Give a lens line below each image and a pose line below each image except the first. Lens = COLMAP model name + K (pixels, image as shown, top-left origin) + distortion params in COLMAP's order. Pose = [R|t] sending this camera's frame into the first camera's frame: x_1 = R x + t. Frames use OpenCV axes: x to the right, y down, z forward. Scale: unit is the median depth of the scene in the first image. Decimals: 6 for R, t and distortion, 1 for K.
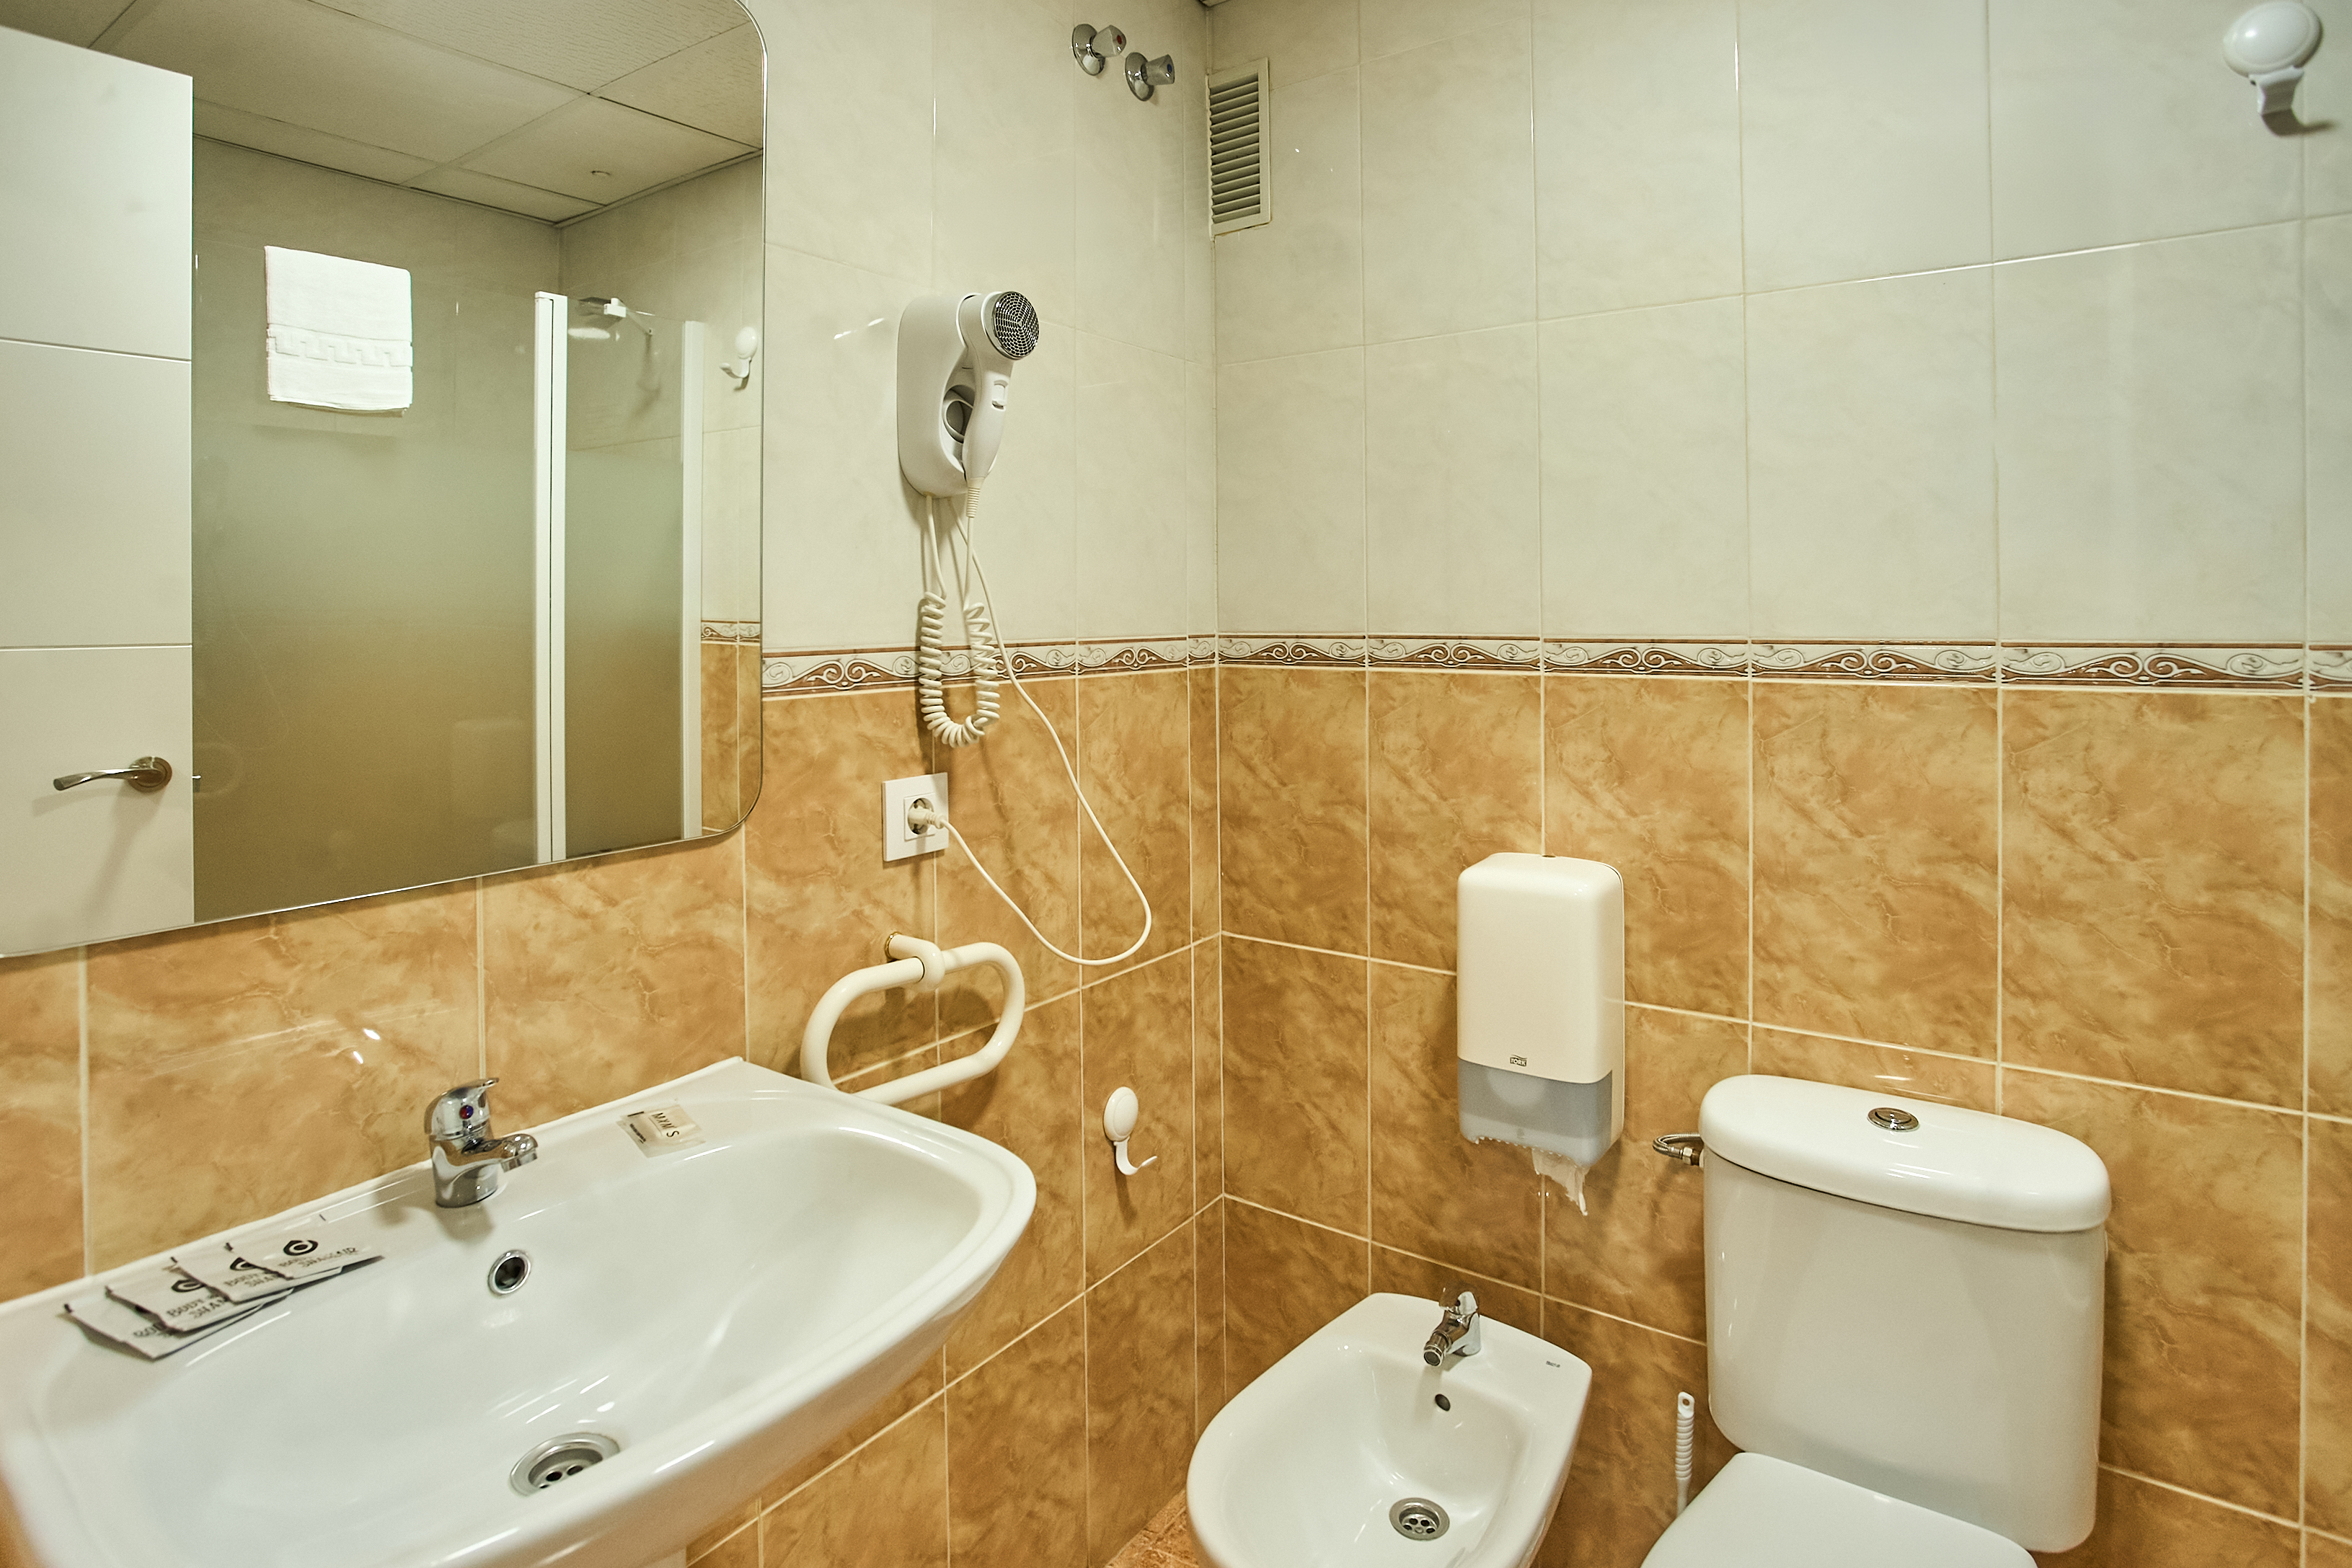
lens RADIAL K [[1219.7, 0, 1183.1], [0, 1219.7, 670.1], [0, 0, 1]] dist [-0.081399, 0.037668]
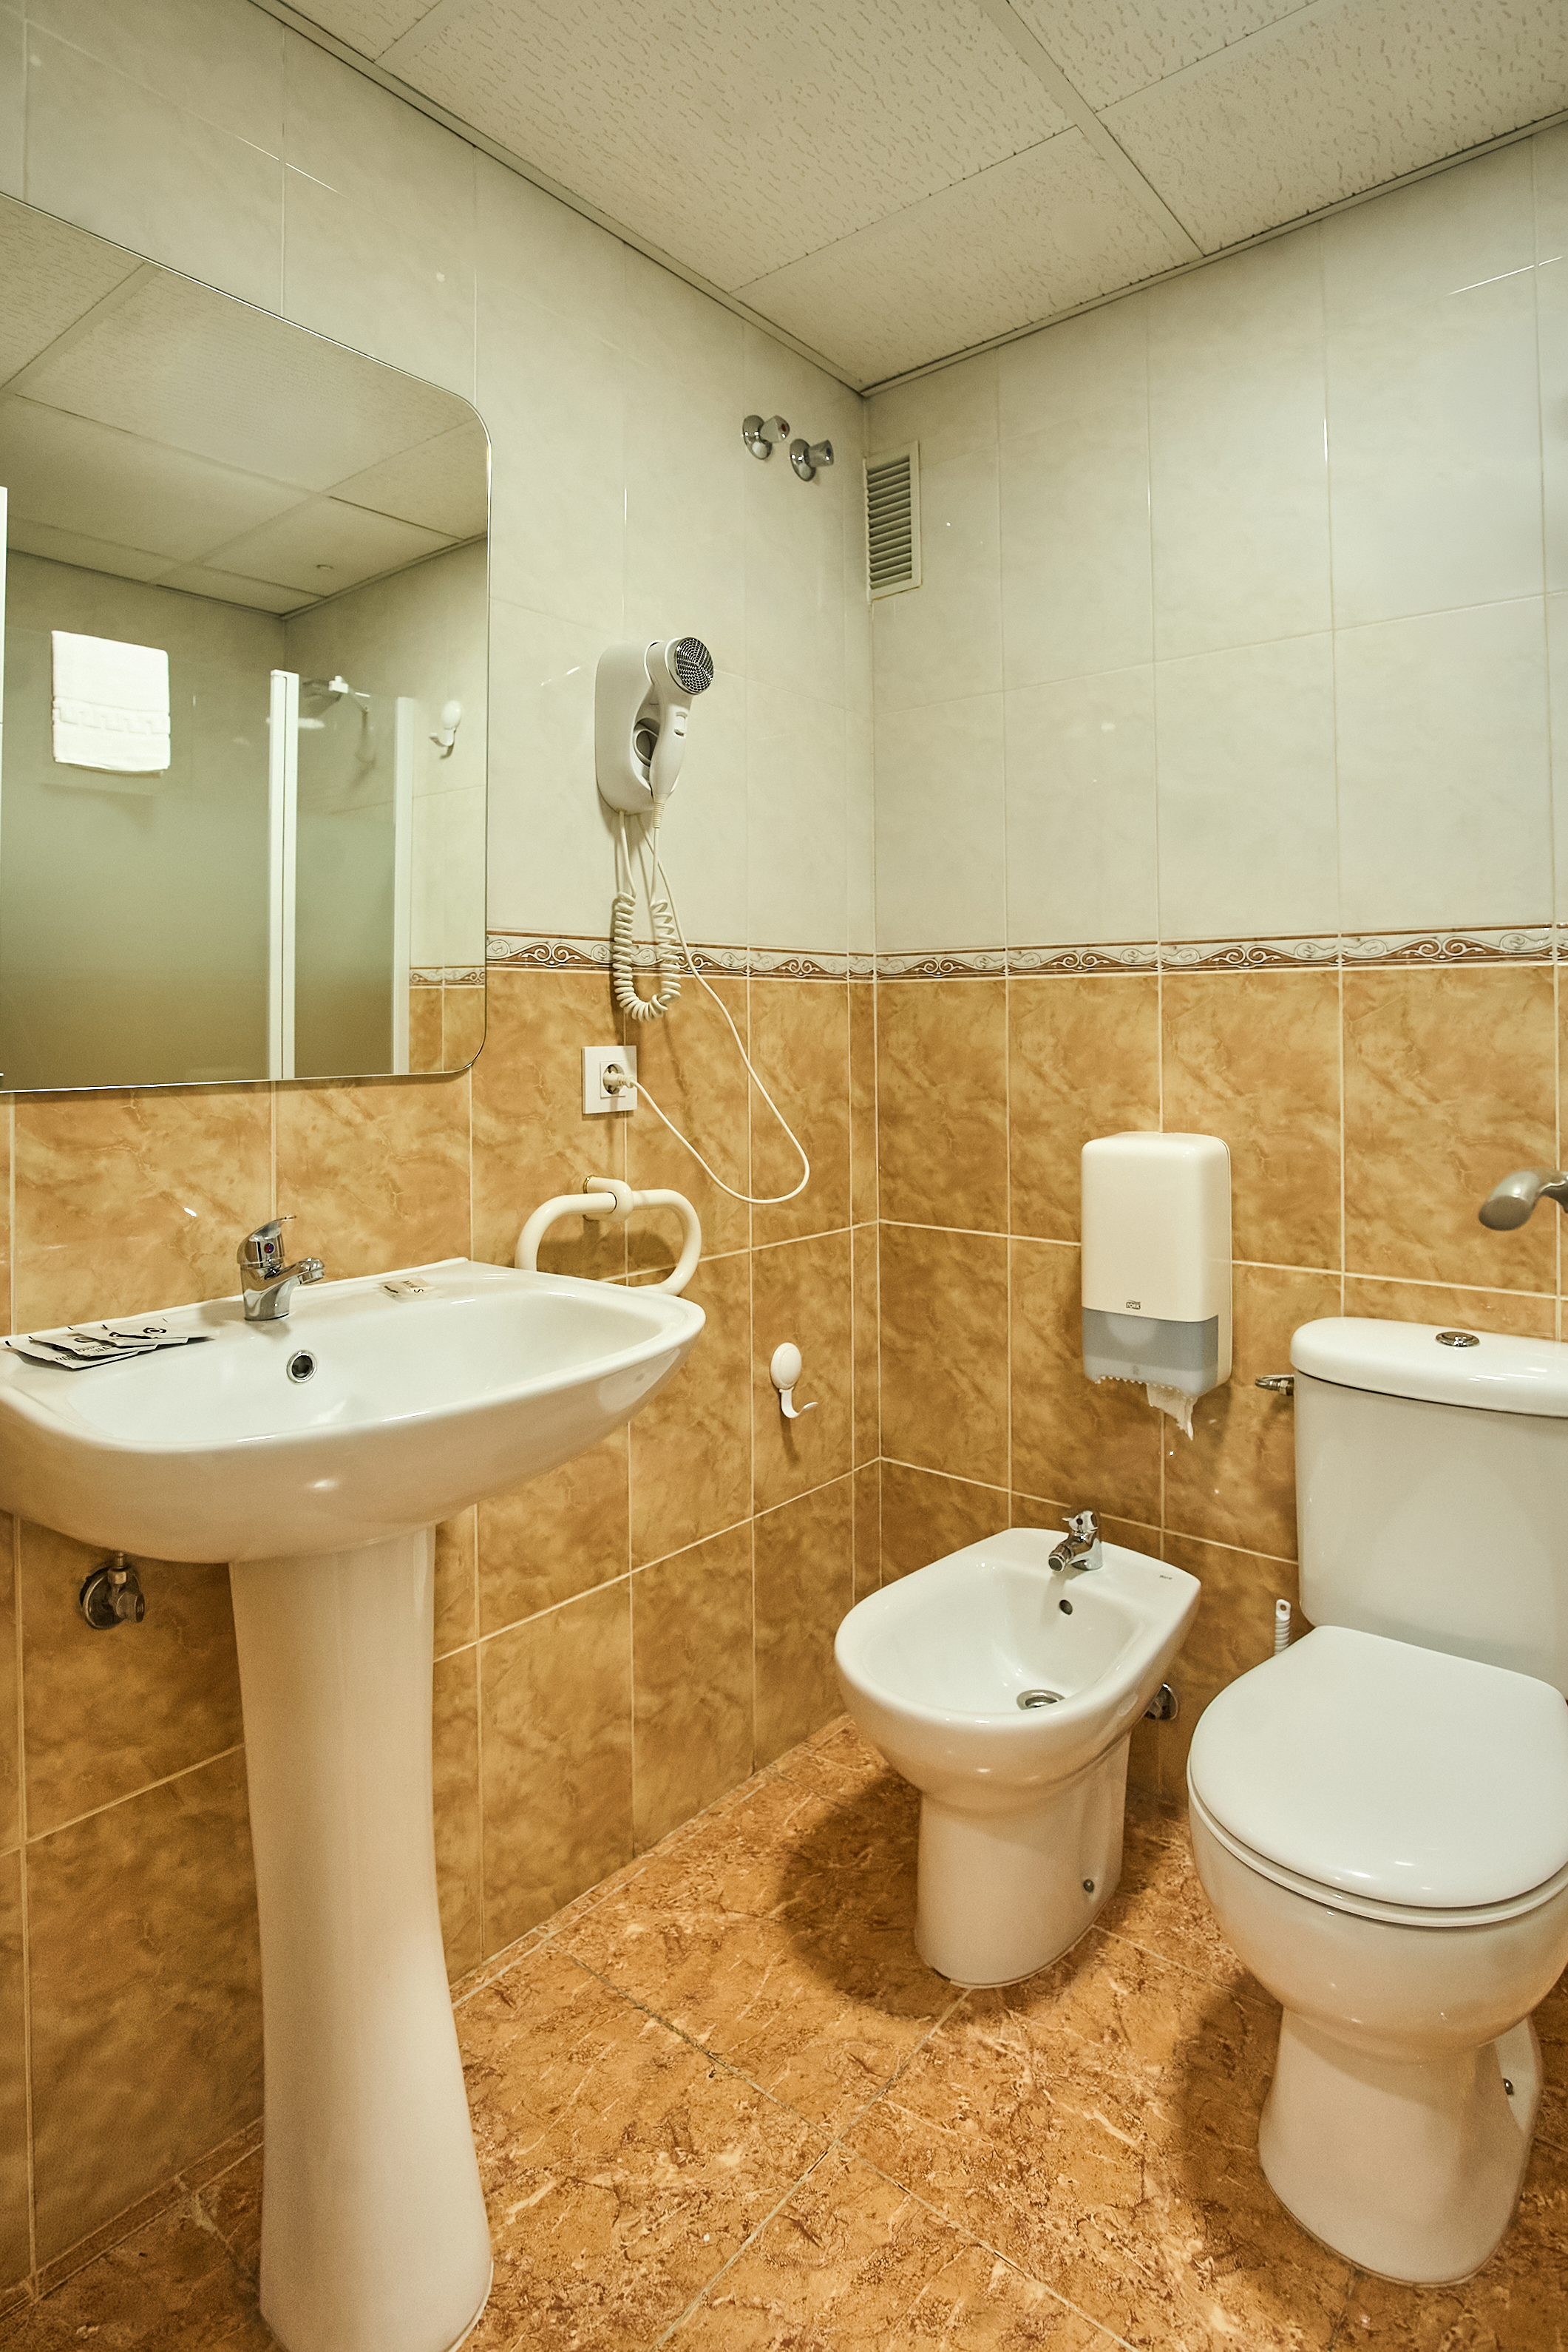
lens RADIAL K [[1219.7, 0, 781.0], [0, 1219.7, 1043.5], [0, 0, 1]] dist [-0.081399, 0.037668]
pose [[0.997498, -0.000973, -0.070686, 0.027788], [-0.000201, 0.999862, -0.016608, 0.095576], [0.070692, 0.016581, 0.997360, -0.157928]]
